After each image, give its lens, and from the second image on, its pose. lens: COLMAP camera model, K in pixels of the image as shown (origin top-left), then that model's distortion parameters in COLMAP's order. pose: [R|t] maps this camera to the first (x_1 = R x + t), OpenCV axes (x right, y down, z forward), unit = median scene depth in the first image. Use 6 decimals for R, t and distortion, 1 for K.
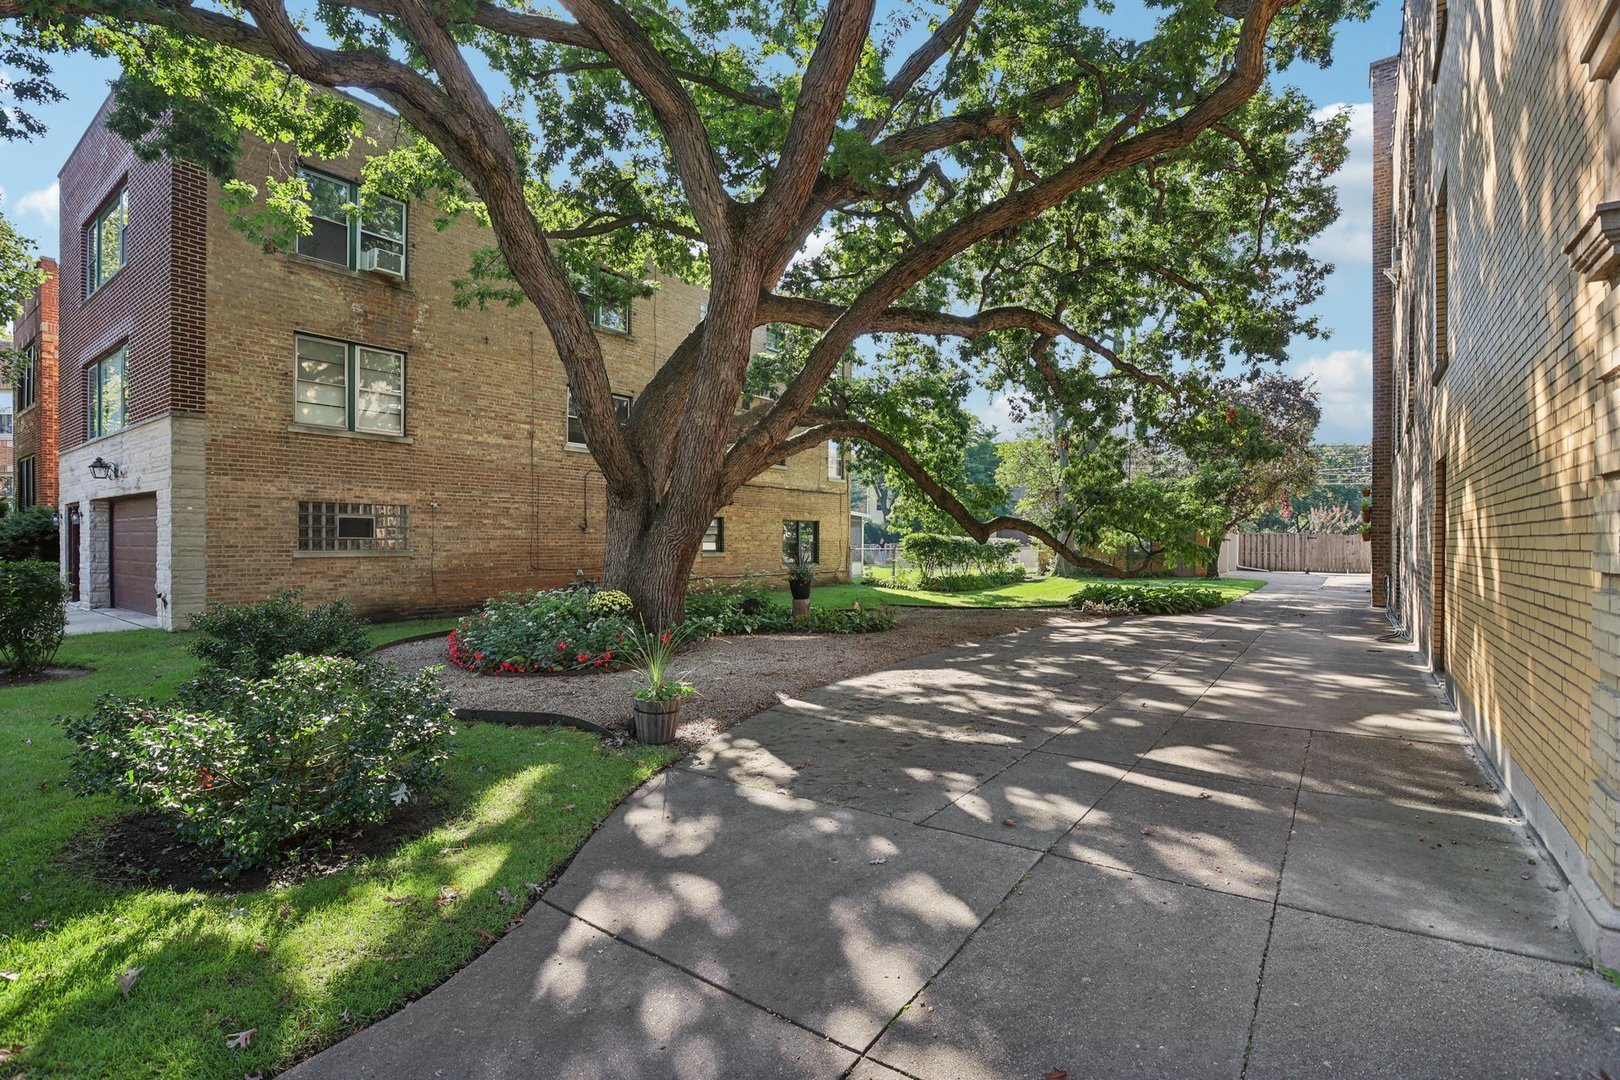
lens RADIAL K [[749.7, 0, 816.2], [0, 749.7, 559.5], [0, 0, 1]] dist [-0.038578, 0.009518]
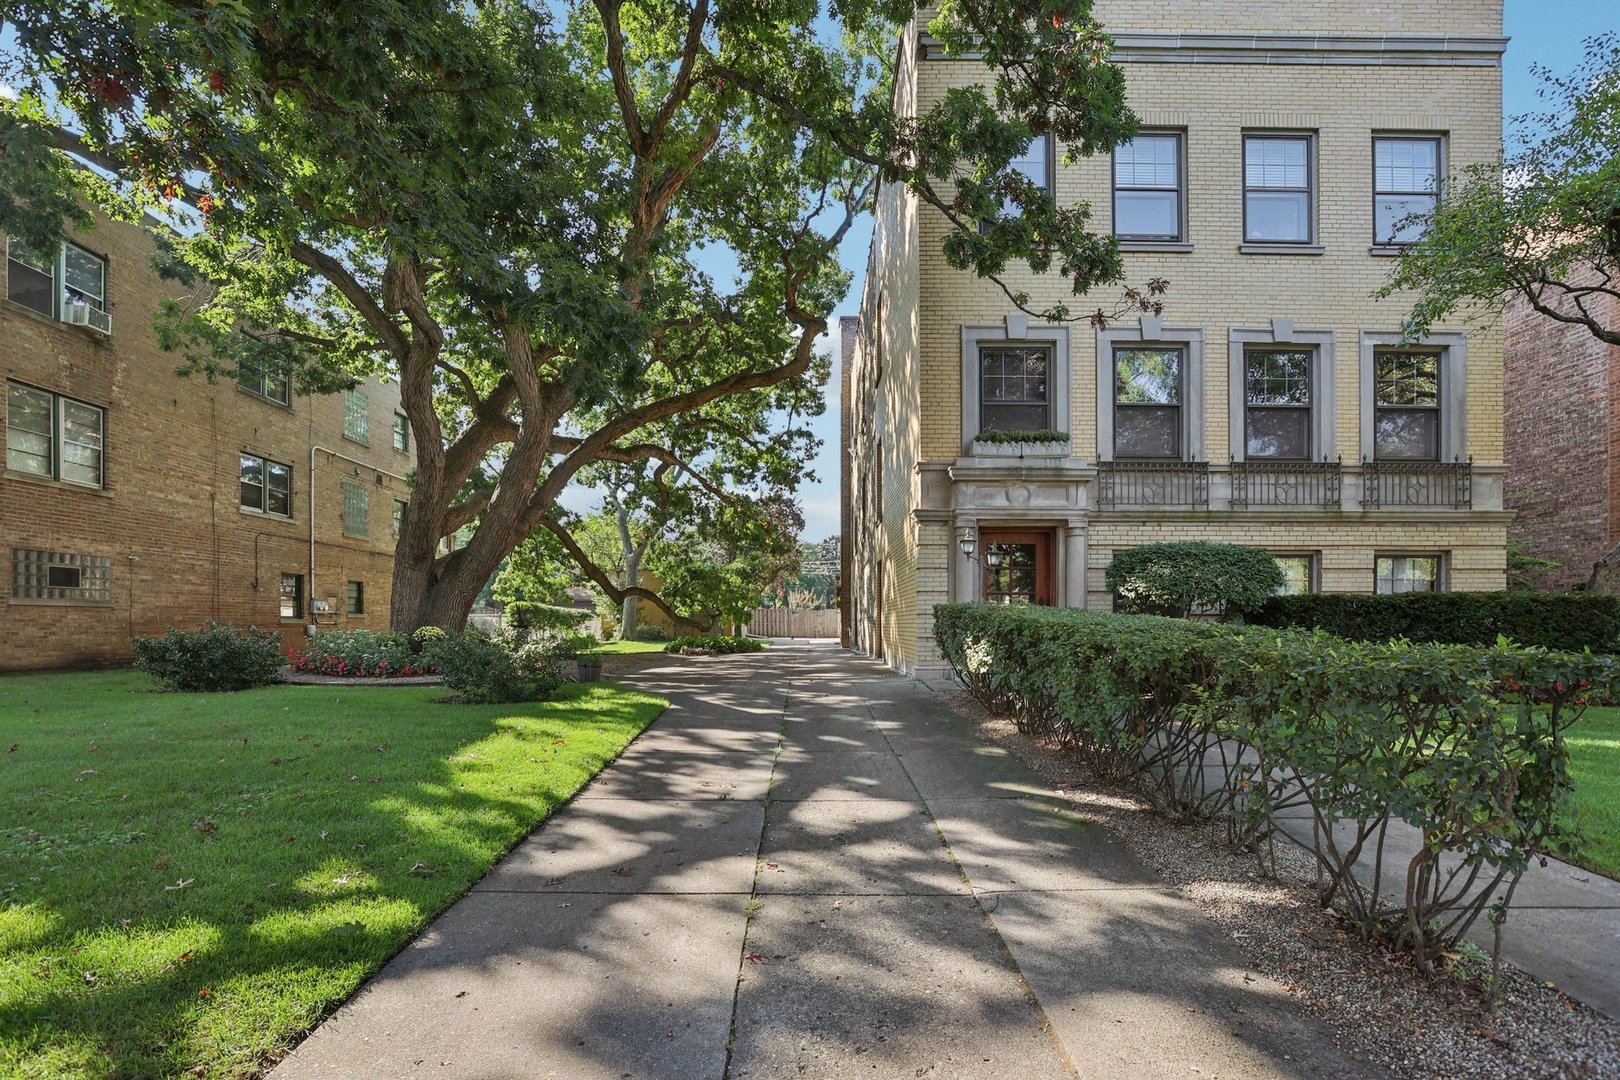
lens RADIAL K [[749.7, 0, 792.6], [0, 749.7, 640.7], [0, 0, 1]] dist [-0.038578, 0.009518]
pose [[0.817912, -0.012065, 0.575217, -0.328237], [0.011670, 0.999922, 0.004380, 0.044551], [-0.575225, 0.003131, 0.817989, -0.339068]]
